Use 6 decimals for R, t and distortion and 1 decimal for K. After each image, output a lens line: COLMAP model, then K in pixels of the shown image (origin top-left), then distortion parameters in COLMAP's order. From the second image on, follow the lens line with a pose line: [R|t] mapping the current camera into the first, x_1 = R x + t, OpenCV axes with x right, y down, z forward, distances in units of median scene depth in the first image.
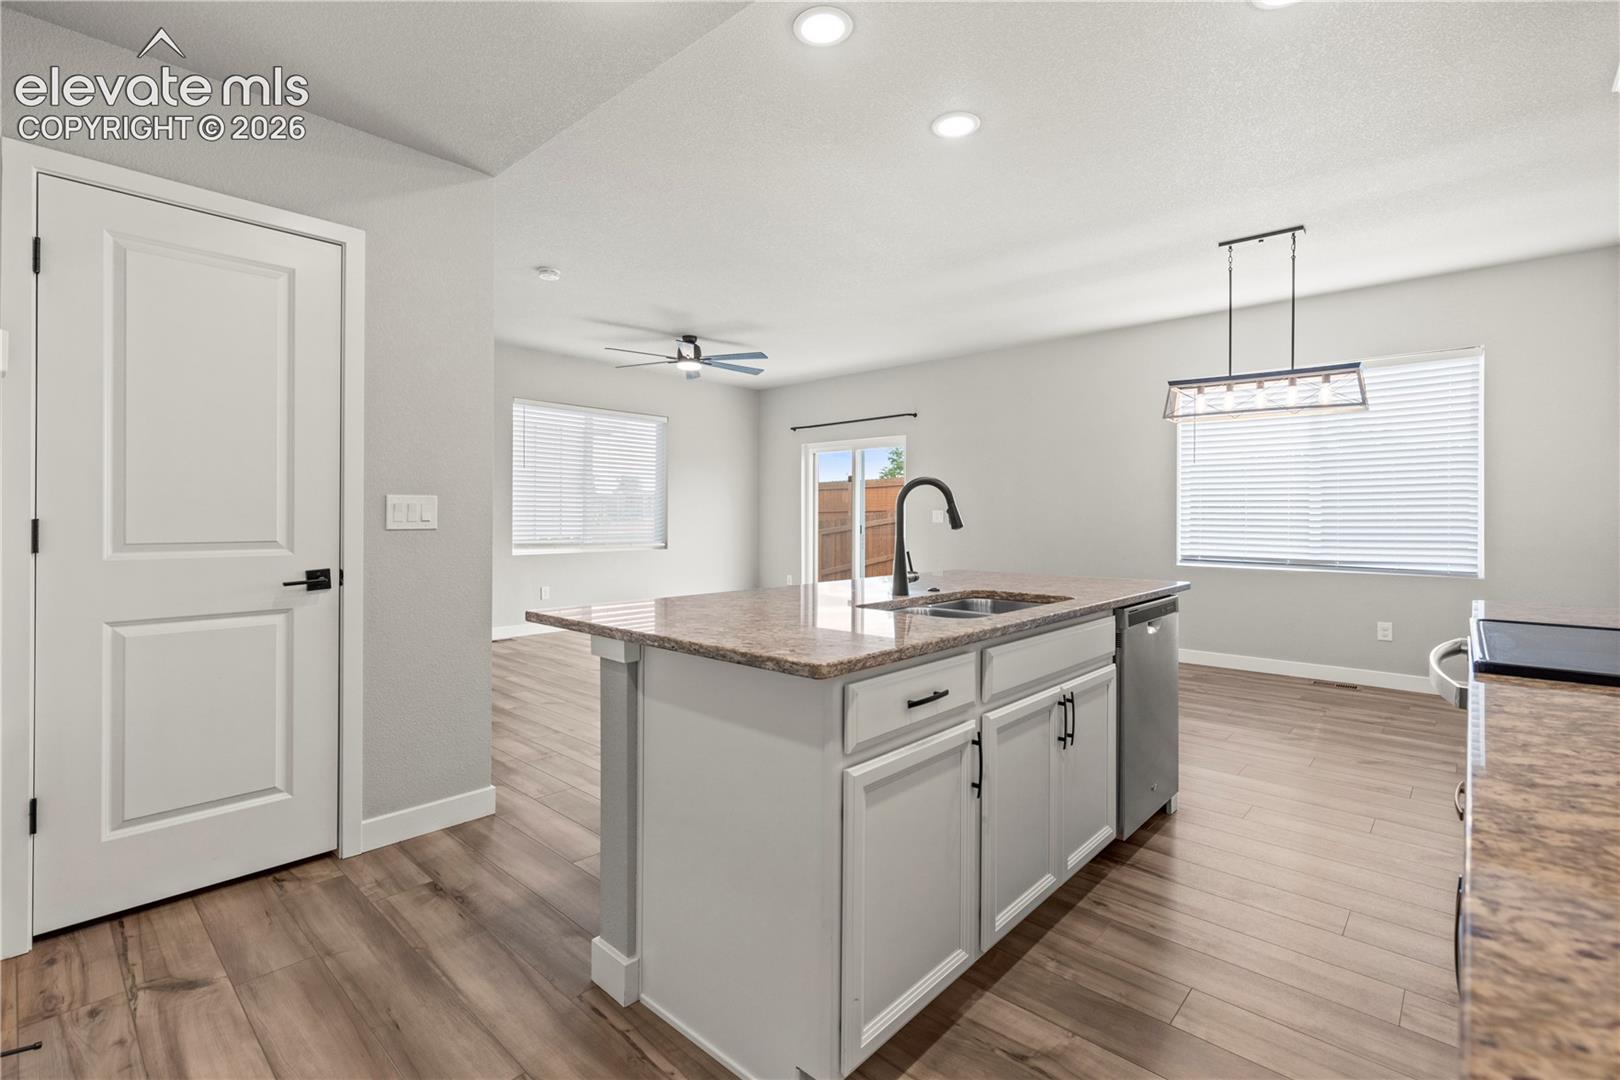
lens RADIAL K [[731.6, 0, 797.9], [0, 731.6, 518.2], [0, 0, 1]] dist [0.000082, -0.000204]
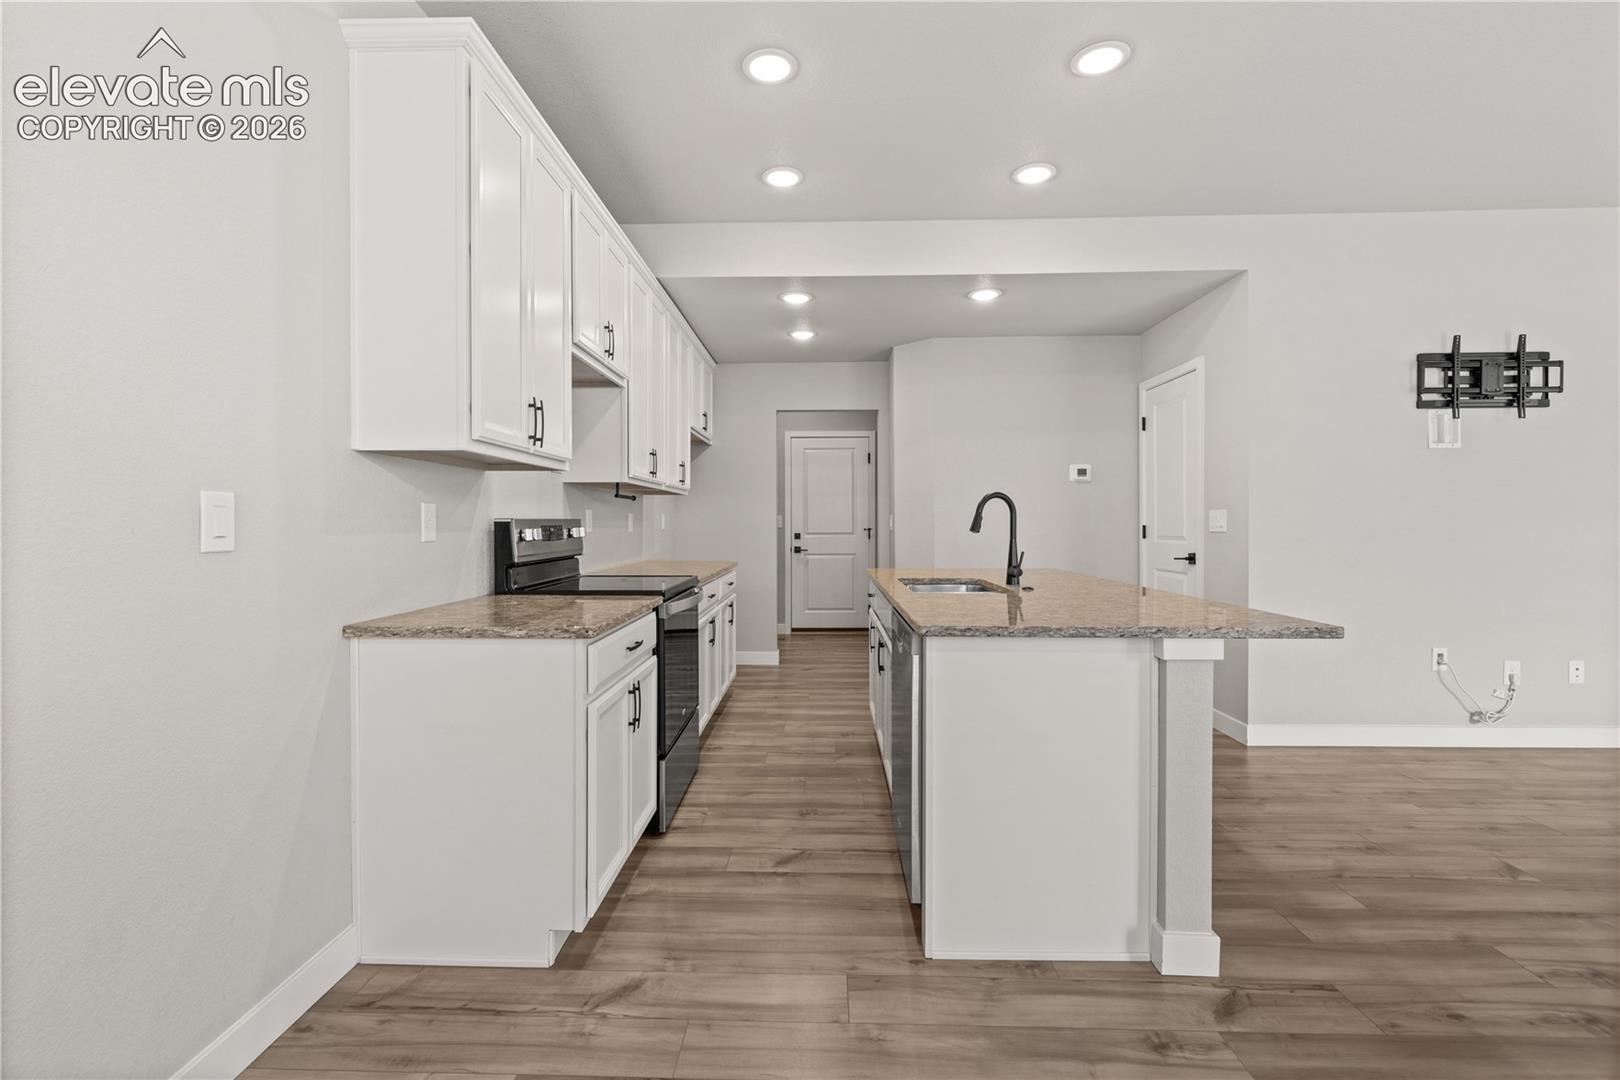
lens RADIAL K [[716.9, 0, 803.7], [0, 716.9, 529.6], [0, 0, 1]] dist [0.001021, 0.000019]
pose [[-0.760100, 0.002281, -0.649802, 1.269093], [-0.002677, 0.999974, 0.006641, 0.002315], [0.649801, 0.006787, -0.760074, 1.764333]]
